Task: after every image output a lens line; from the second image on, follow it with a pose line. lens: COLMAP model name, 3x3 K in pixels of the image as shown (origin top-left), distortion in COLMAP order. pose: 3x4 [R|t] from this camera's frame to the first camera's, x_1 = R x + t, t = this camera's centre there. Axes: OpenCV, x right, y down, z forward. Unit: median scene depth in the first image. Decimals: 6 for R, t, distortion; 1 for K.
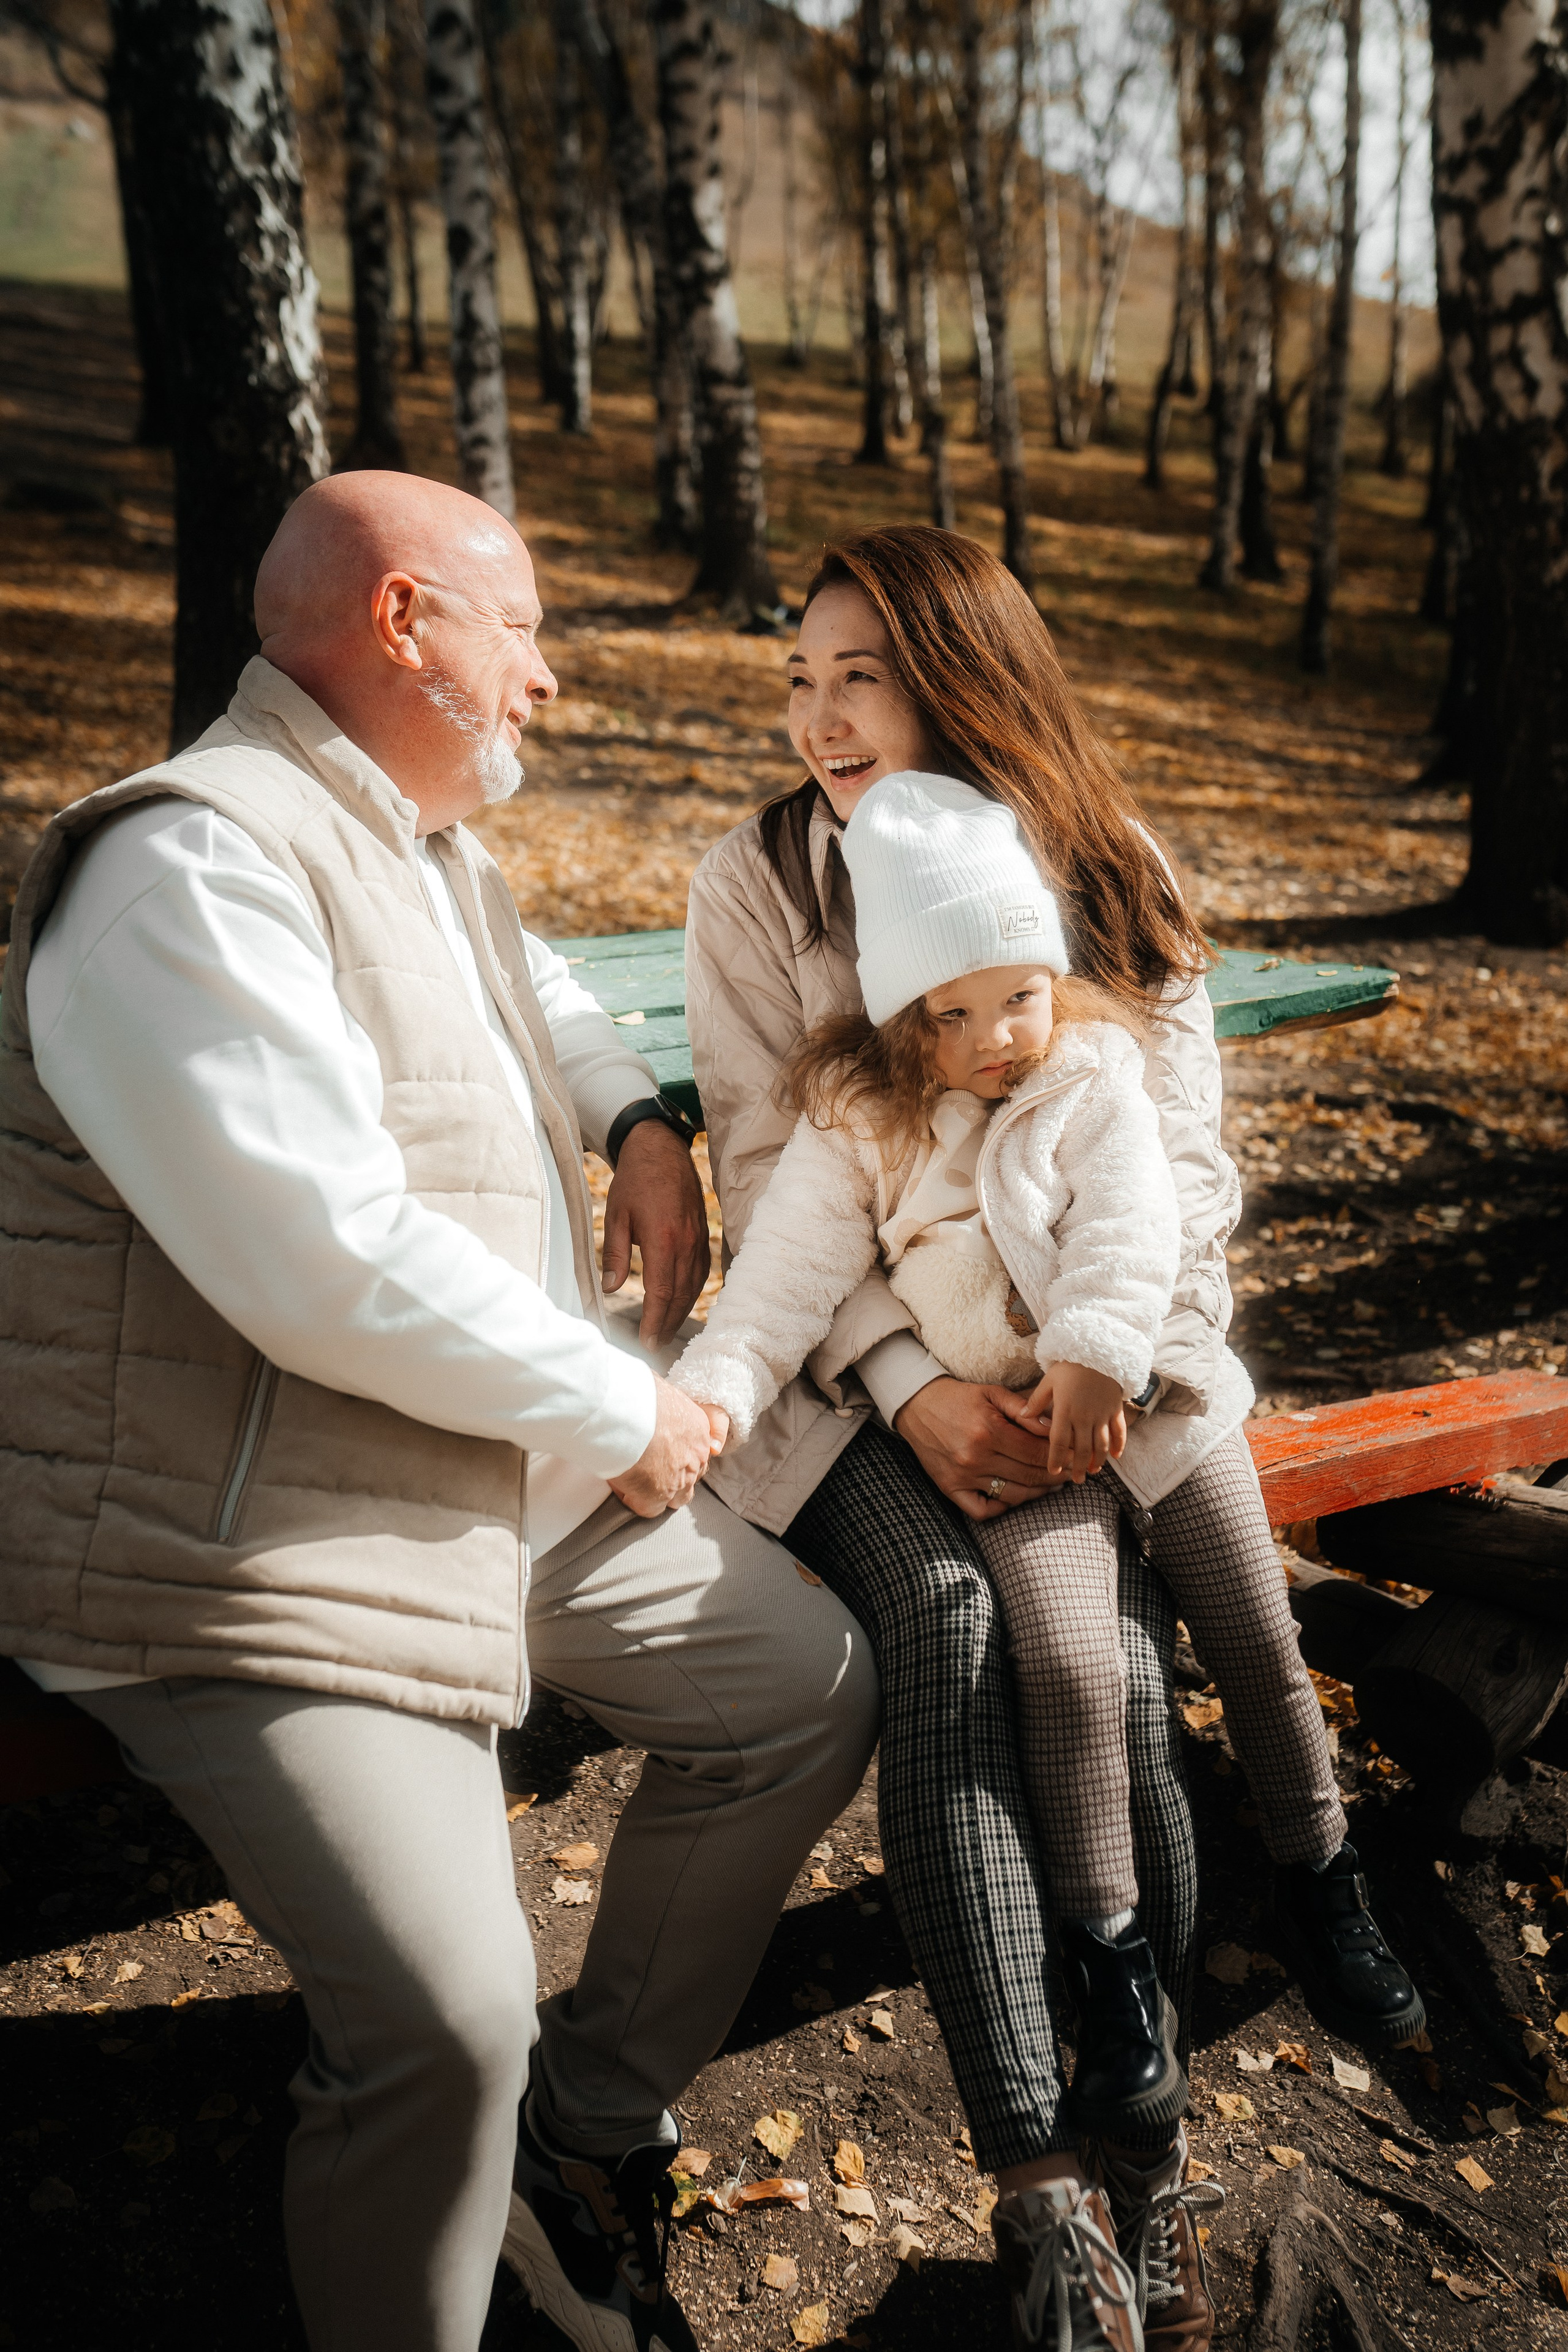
lens RADIAL K [[2278.9, 0, 784.0], [0, 2278.9, 1176.0], [0, 0, 1]] dist [0.009177, -0.003746]
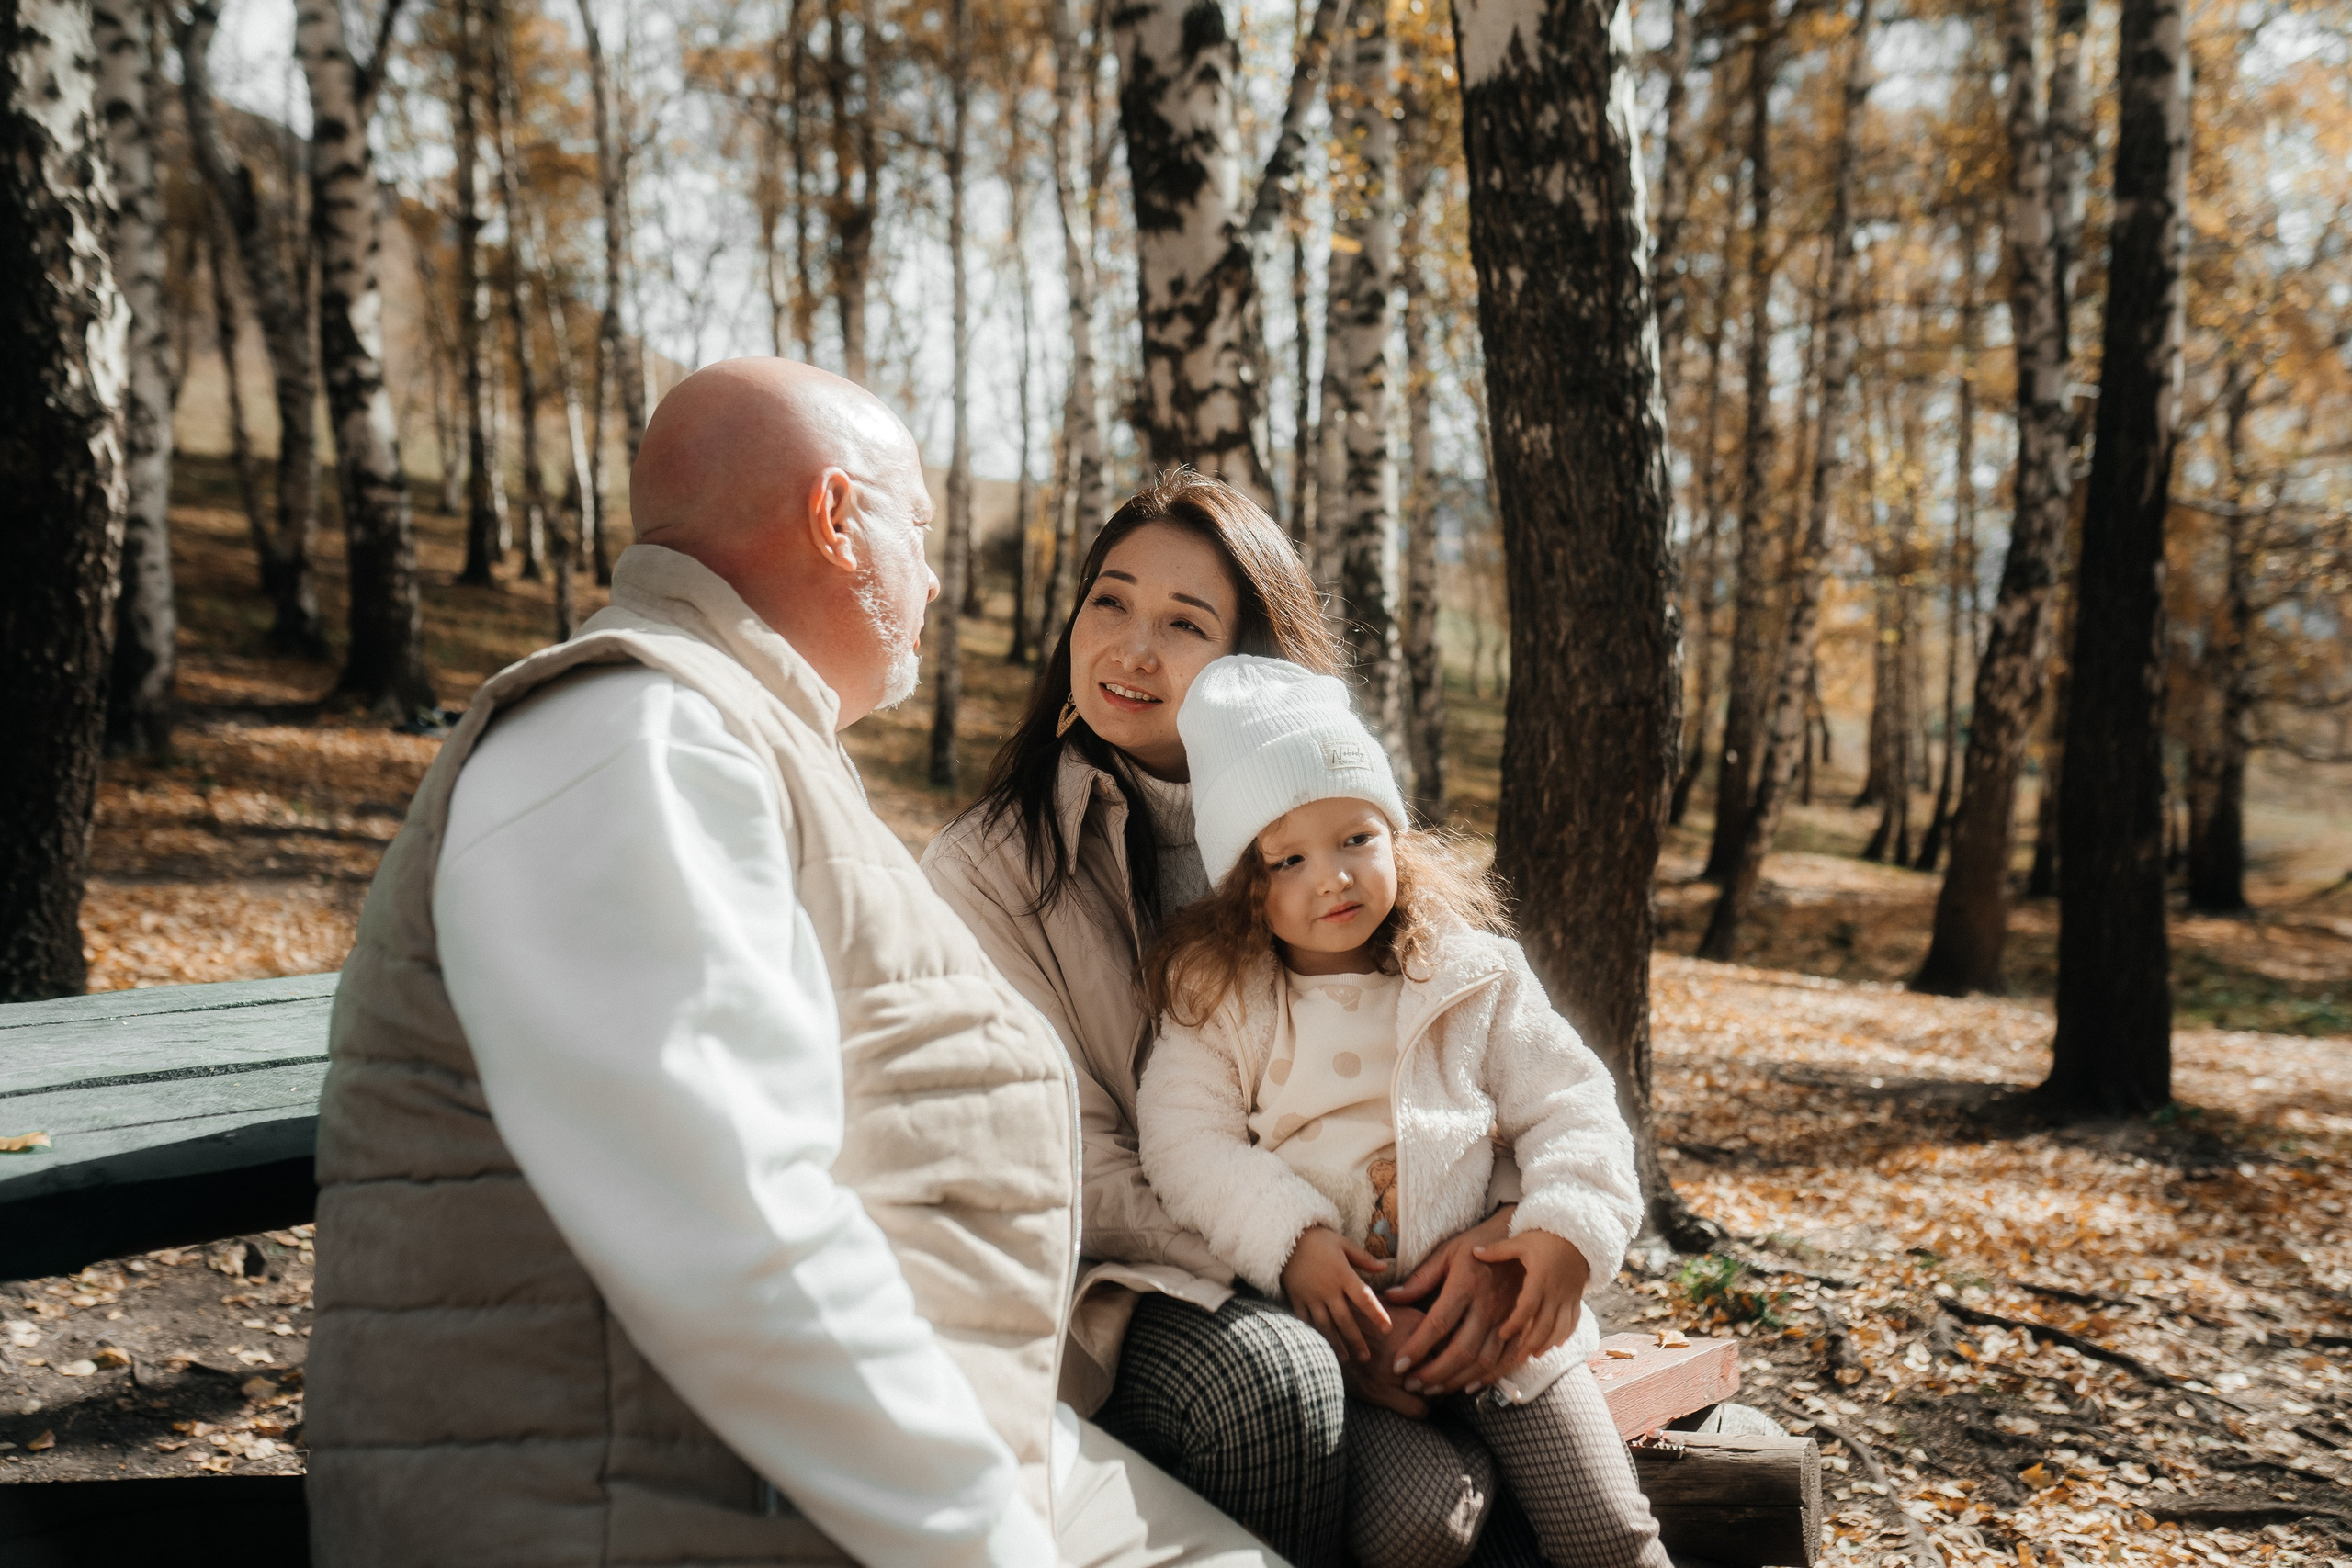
lens RADIAL K [[2278.7, 0, 1176.0], [0, 2278.7, 784.0], [0, 0, 1]] dist [0.009177, -0.003746]
pose [[0.935273, 0.009374, 0.353804, -0.095691], [0.070983, 0.974371, -0.213456, 0.020862], [-0.346737, 0.224753, 0.910637, 0.029575]]
